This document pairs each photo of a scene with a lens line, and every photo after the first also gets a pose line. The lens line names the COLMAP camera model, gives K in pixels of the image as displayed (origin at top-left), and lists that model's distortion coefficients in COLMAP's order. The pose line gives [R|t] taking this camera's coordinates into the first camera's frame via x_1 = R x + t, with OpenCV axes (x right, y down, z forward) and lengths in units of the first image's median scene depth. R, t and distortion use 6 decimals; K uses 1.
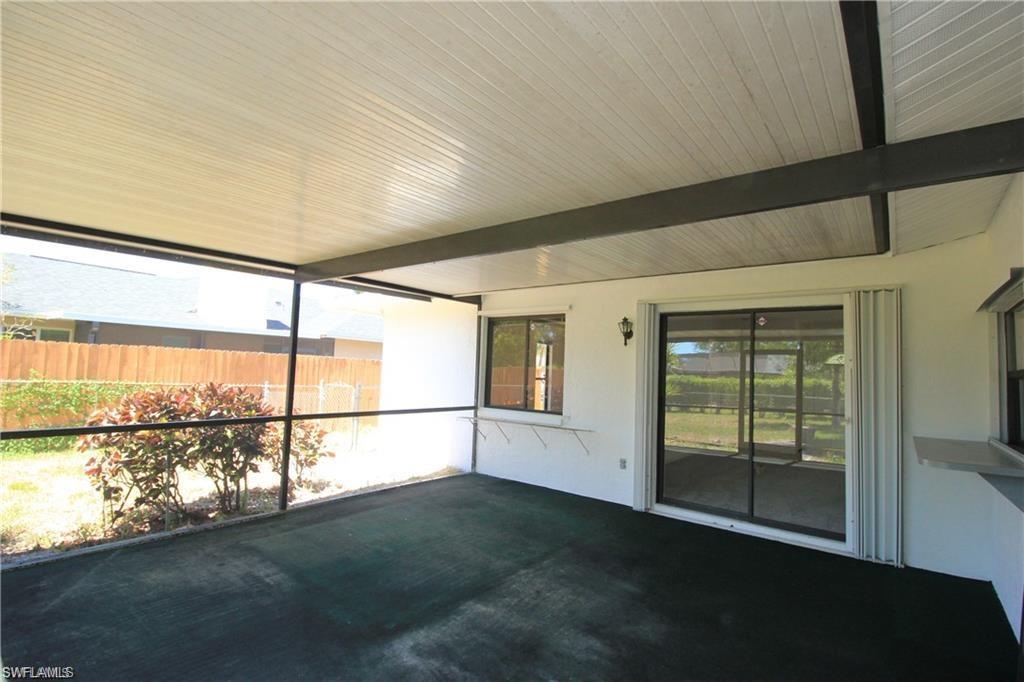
lens RADIAL K [[486.3, 0, 516.0], [0, 486.3, 328.2], [0, 0, 1]] dist [-0.019422, 0.000063]
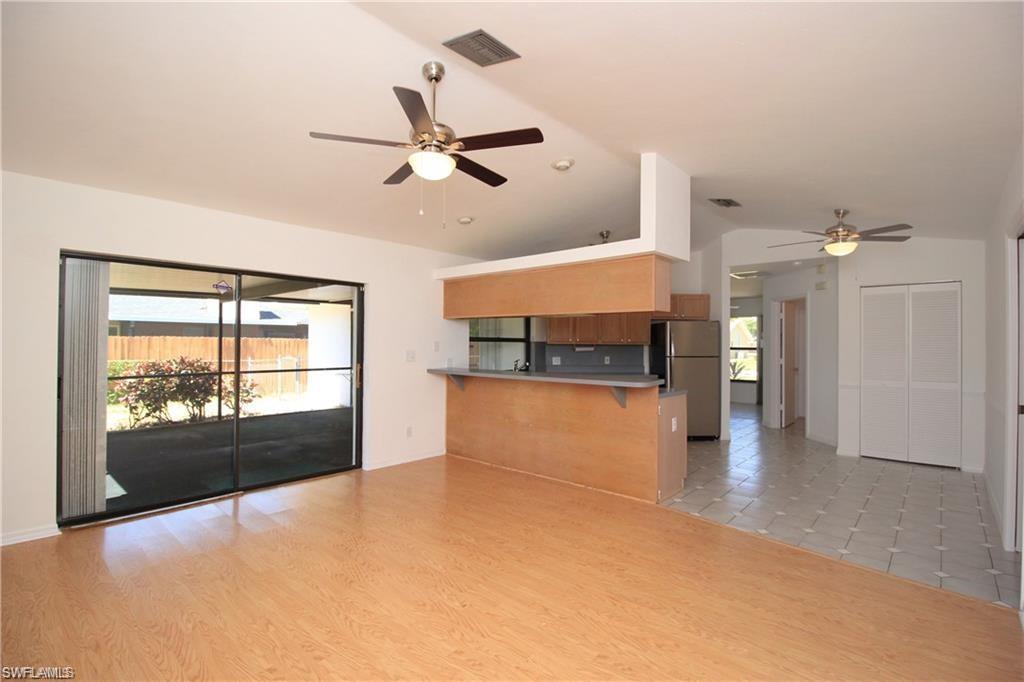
lens RADIAL K [[480.2, 0, 516.4], [0, 480.2, 339.4], [0, 0, 1]] dist [0.000601, -0.013189]
pose [[0.997027, -0.032125, -0.070033, 0.604172], [0.037309, 0.996558, 0.074028, -0.032815], [0.067414, -0.076421, 0.994794, -0.579383]]
